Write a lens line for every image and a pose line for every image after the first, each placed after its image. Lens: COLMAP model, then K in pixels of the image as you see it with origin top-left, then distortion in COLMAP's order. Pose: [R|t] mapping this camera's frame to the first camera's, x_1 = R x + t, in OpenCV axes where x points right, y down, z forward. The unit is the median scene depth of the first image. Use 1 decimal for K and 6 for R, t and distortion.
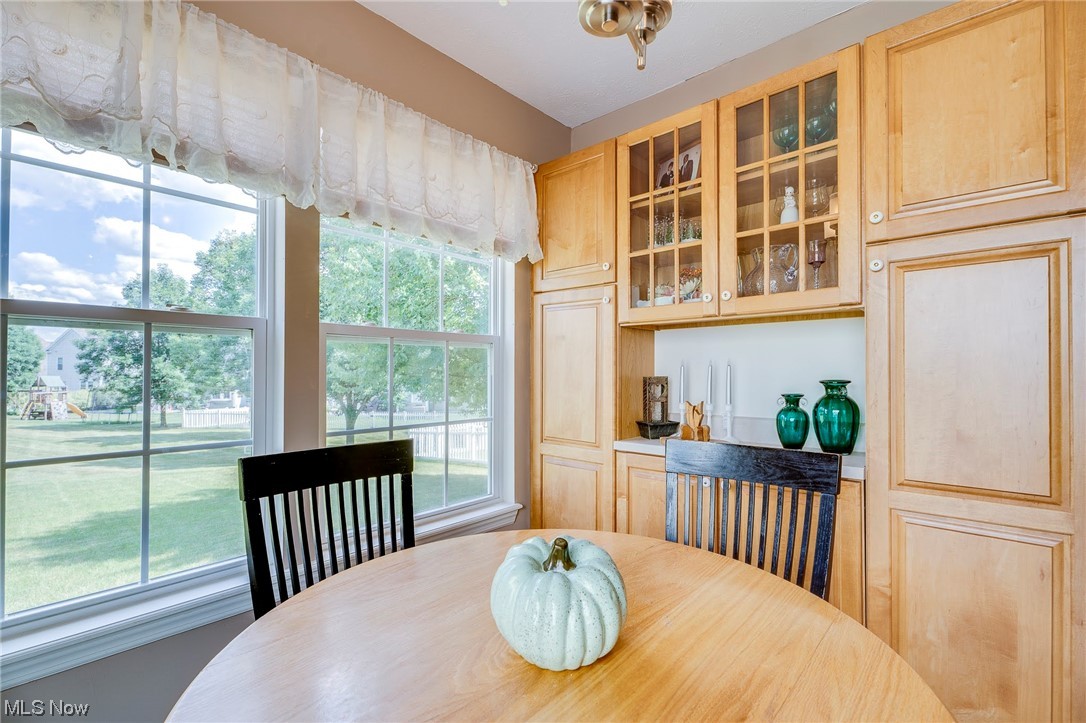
lens RADIAL K [[489.9, 0, 554.1], [0, 489.9, 373.8], [0, 0, 1]] dist [-0.001636, -0.000573]
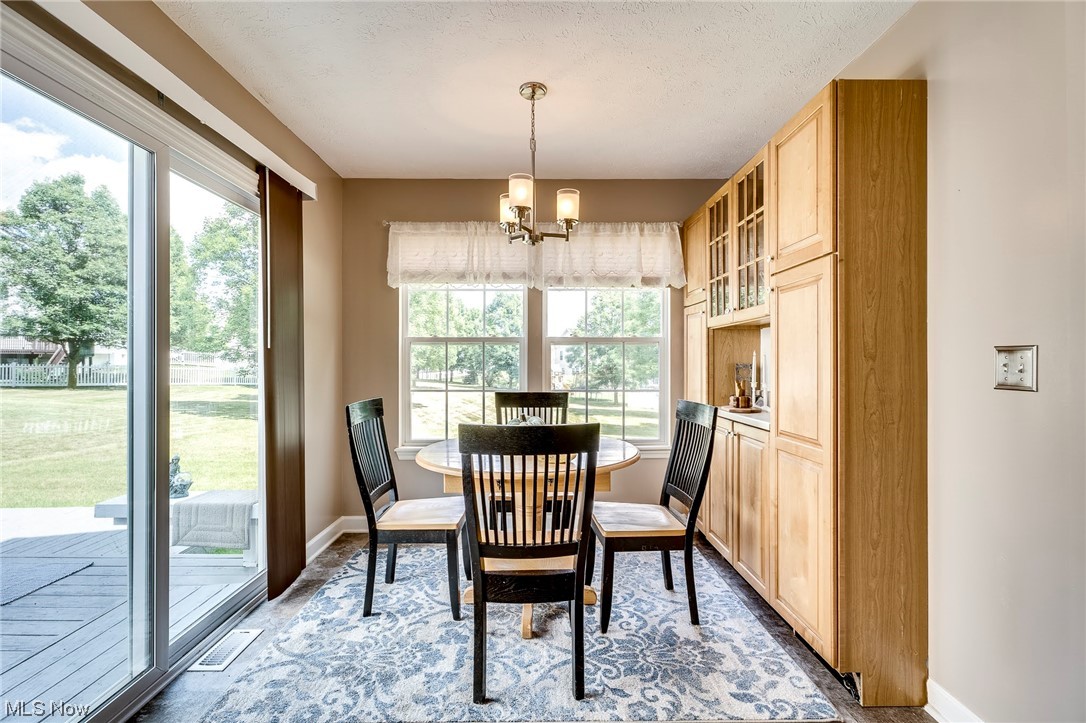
lens RADIAL K [[524.8, 0, 535.0], [0, 524.8, 367.1], [0, 0, 1]] dist [-0.001302, 0.000090]
pose [[0.651752, 0.008514, -0.758385, 1.019617], [-0.003495, 0.999960, 0.008223, 0.007056], [0.758424, -0.002709, 0.651756, -0.439209]]
